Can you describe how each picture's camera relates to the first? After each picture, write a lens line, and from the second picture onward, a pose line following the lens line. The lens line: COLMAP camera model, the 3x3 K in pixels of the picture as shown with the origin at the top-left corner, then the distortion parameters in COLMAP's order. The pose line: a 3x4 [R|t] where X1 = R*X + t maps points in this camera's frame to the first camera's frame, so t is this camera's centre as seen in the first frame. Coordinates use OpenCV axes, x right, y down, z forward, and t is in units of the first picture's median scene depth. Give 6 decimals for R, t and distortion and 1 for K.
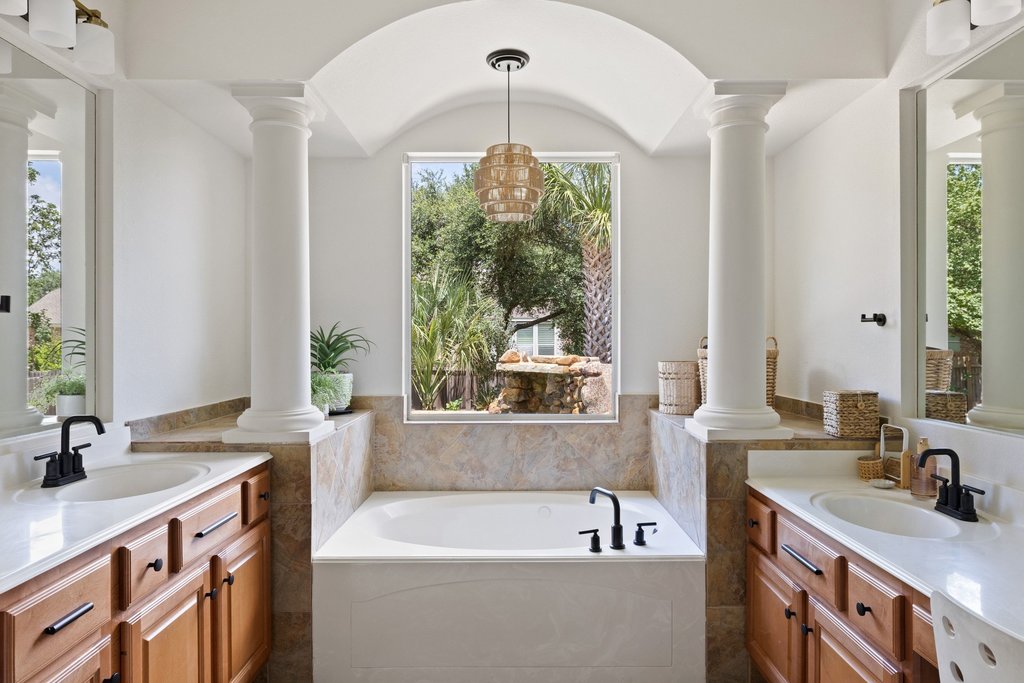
lens RADIAL K [[654.4, 0, 512.0], [0, 654.4, 341.5], [0, 0, 1]] dist [0.003902, 0.001405]
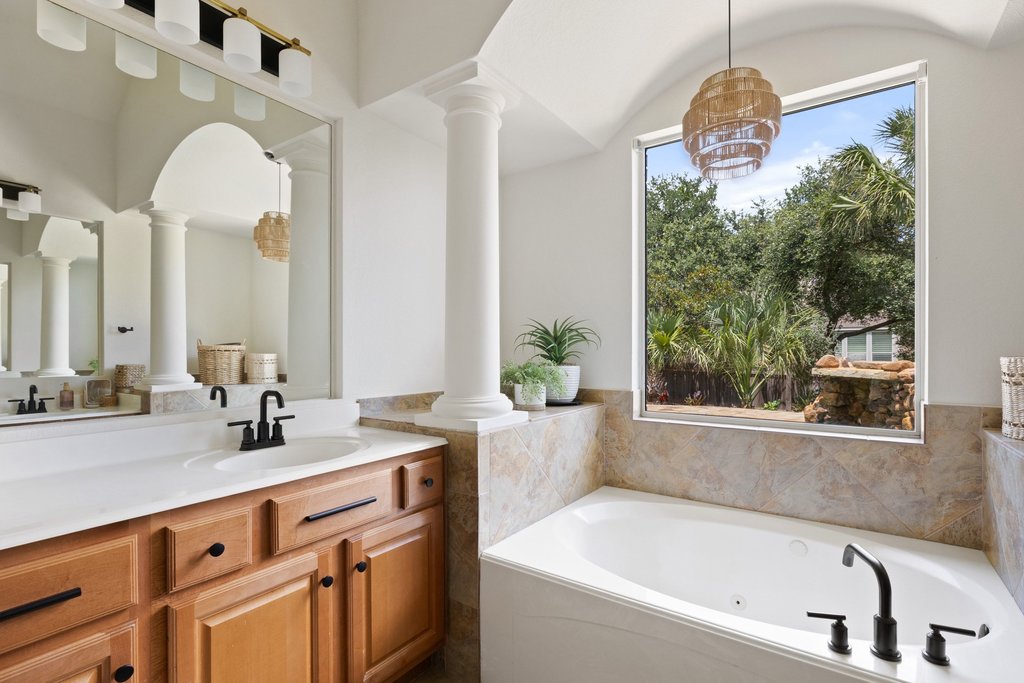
lens RADIAL K [[484.0, 0, 512.4], [0, 484.0, 350.7], [0, 0, 1]] dist [-0.003750, -0.000094]
pose [[0.817512, 0.001637, -0.575910, 0.099026], [-0.002330, 0.999997, -0.000464, 0.024636], [0.575907, 0.001722, 0.817513, 0.318346]]
